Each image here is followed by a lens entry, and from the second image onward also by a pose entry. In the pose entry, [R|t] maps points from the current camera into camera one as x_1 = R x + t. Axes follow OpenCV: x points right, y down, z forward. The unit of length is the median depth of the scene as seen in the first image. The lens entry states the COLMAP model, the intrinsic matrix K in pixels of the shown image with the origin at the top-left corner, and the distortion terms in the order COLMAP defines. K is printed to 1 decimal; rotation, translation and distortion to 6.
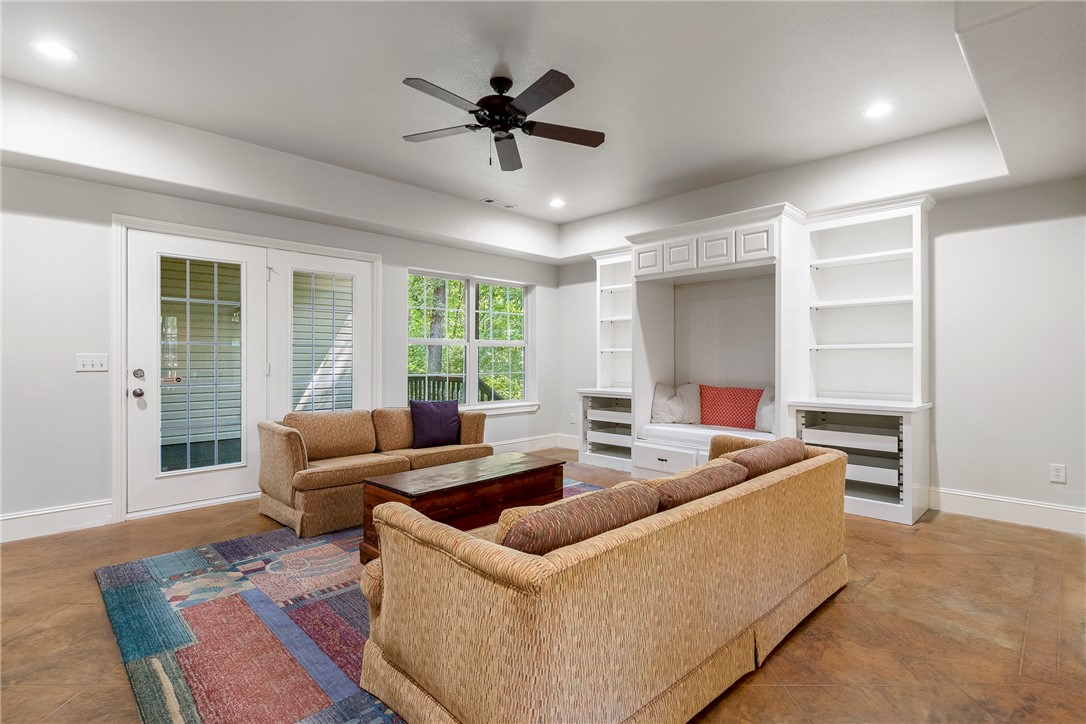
lens RADIAL K [[521.9, 0, 538.8], [0, 521.9, 361.4], [0, 0, 1]] dist [0.003602, 0.000242]
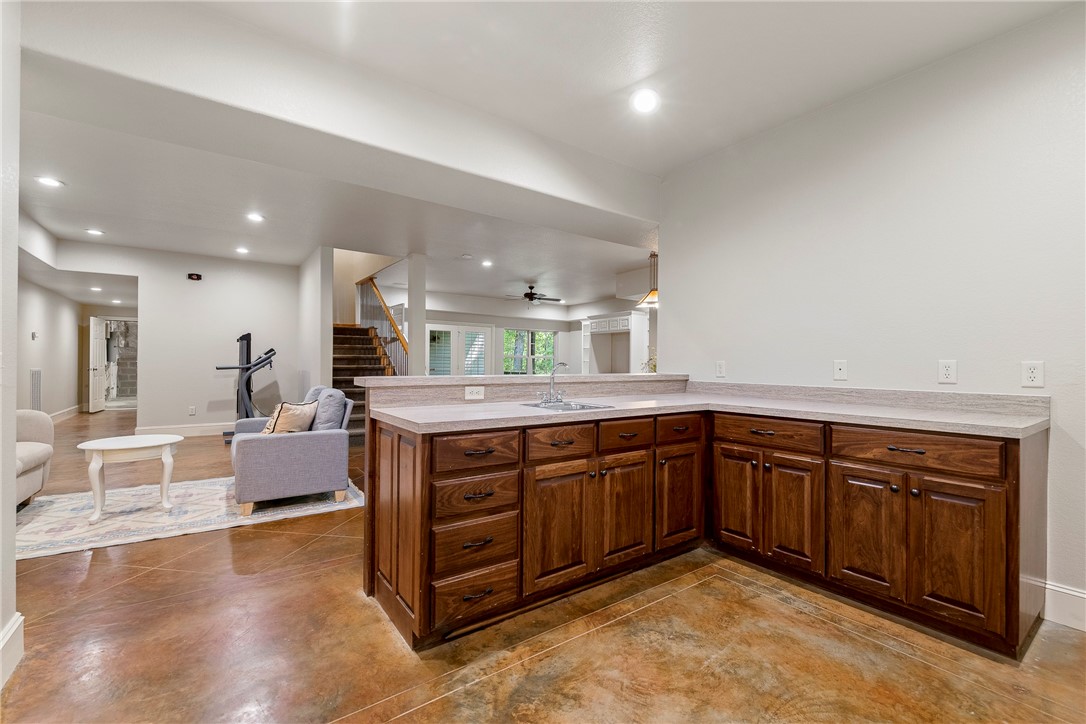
lens RADIAL K [[462.9, 0, 544.5], [0, 462.9, 363.7], [0, 0, 1]] dist [-0.000180, -0.000013]
pose [[0.989527, 0.011069, -0.143923, 0.254737], [-0.011858, 0.999919, -0.004631, 0.005956], [0.143860, 0.006289, 0.989578, -1.132260]]
